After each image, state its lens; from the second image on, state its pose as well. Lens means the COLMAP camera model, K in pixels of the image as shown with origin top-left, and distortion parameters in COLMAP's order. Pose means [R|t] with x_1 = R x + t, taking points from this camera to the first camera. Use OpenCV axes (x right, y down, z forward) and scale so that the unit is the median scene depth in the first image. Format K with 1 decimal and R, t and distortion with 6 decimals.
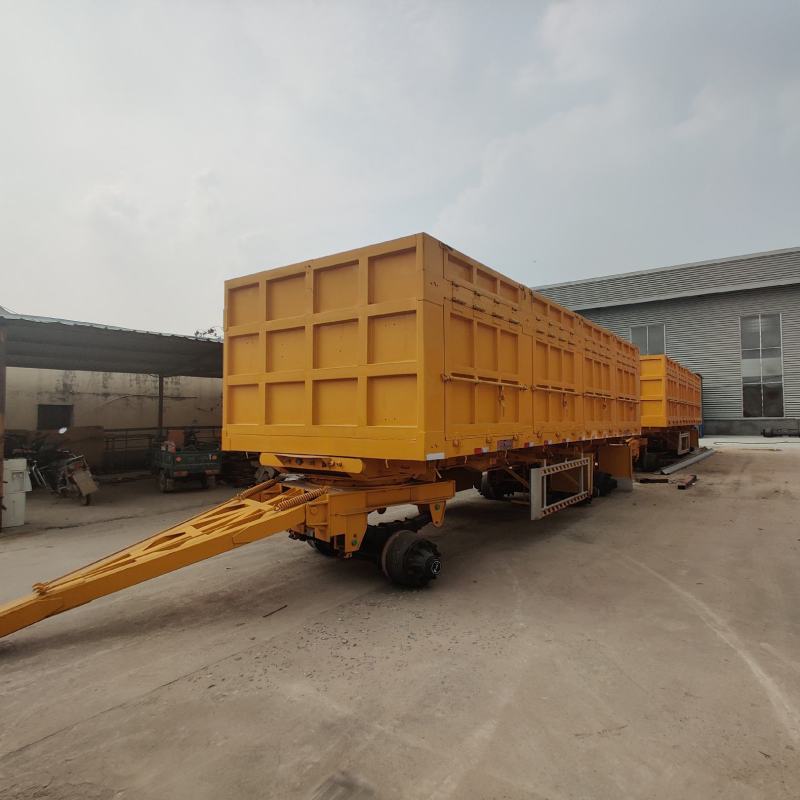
lens RADIAL K [[523.3, 0, 407.5], [0, 523.3, 397.5], [0, 0, 1]] dist [0.004836, -0.002916]
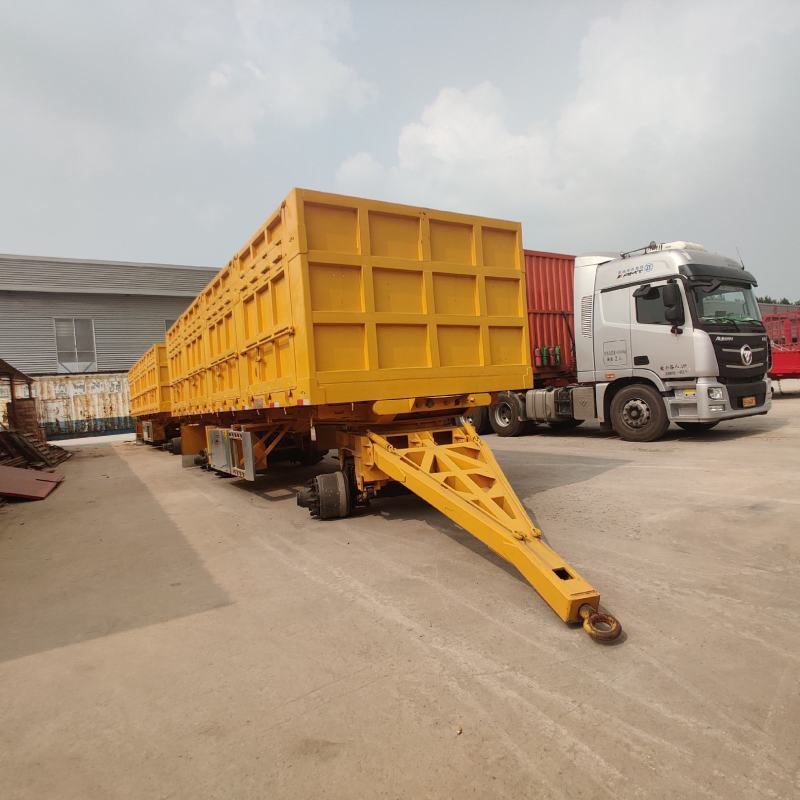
lens RADIAL K [[523.3, 0, 407.5], [0, 523.3, 397.5], [0, 0, 1]] dist [0.004836, -0.002916]
pose [[0.393793, -0.023022, 0.918911, -1.223475], [0.033893, 0.999370, 0.010513, 0.104081], [-0.918574, 0.027005, 0.394325, 0.671437]]
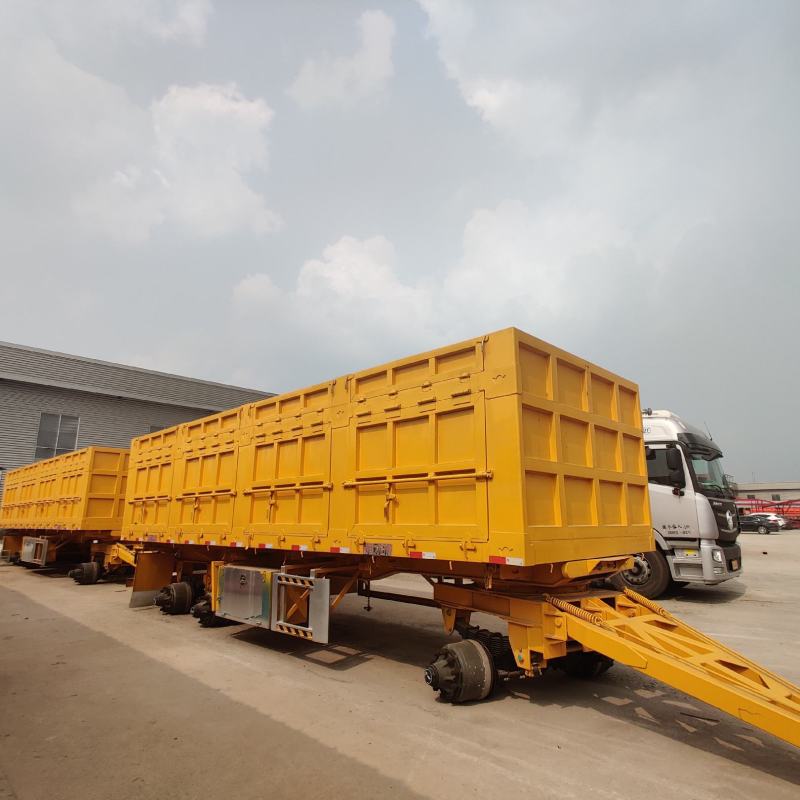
lens RADIAL K [[523.3, 0, 407.5], [0, 523.3, 397.5], [0, 0, 1]] dist [0.004836, -0.002916]
pose [[0.149166, 0.228576, 0.962030, -1.291121], [-0.042588, 0.973498, -0.224697, 0.057369], [-0.987895, -0.007454, 0.154947, 1.259859]]
